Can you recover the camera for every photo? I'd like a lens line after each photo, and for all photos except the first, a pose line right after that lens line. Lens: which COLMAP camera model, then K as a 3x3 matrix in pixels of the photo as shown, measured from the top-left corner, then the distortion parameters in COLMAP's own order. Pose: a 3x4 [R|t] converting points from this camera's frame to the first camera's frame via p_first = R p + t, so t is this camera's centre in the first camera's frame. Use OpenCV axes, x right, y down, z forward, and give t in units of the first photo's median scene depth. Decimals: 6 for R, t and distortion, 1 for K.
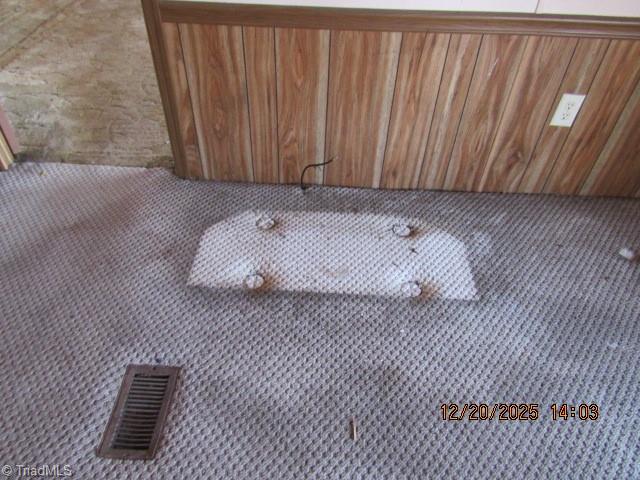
lens RADIAL K [[459.3, 0, 319.1], [0, 459.3, 240.3], [0, 0, 1]] dist [-0.028017, 0.001204]
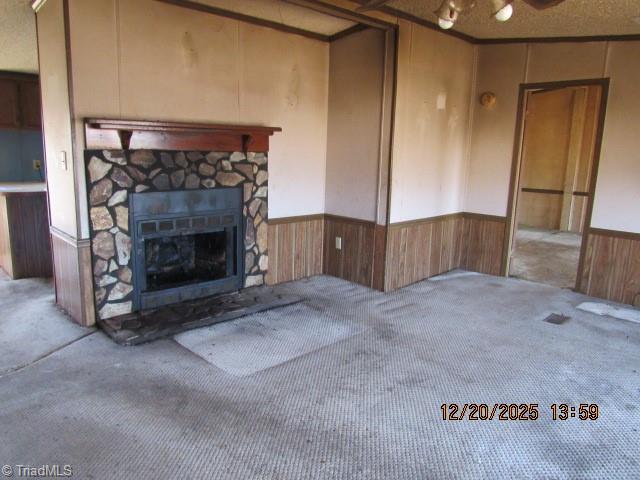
lens RADIAL K [[459.3, 0, 319.2], [0, 459.3, 239.5], [0, 0, 1]] dist [-0.028017, 0.001204]
pose [[0.714154, 0.117864, -0.689994, 0.440634], [-0.480077, 0.799837, -0.360260, 1.422064], [0.509421, 0.588531, 0.627791, -1.695167]]
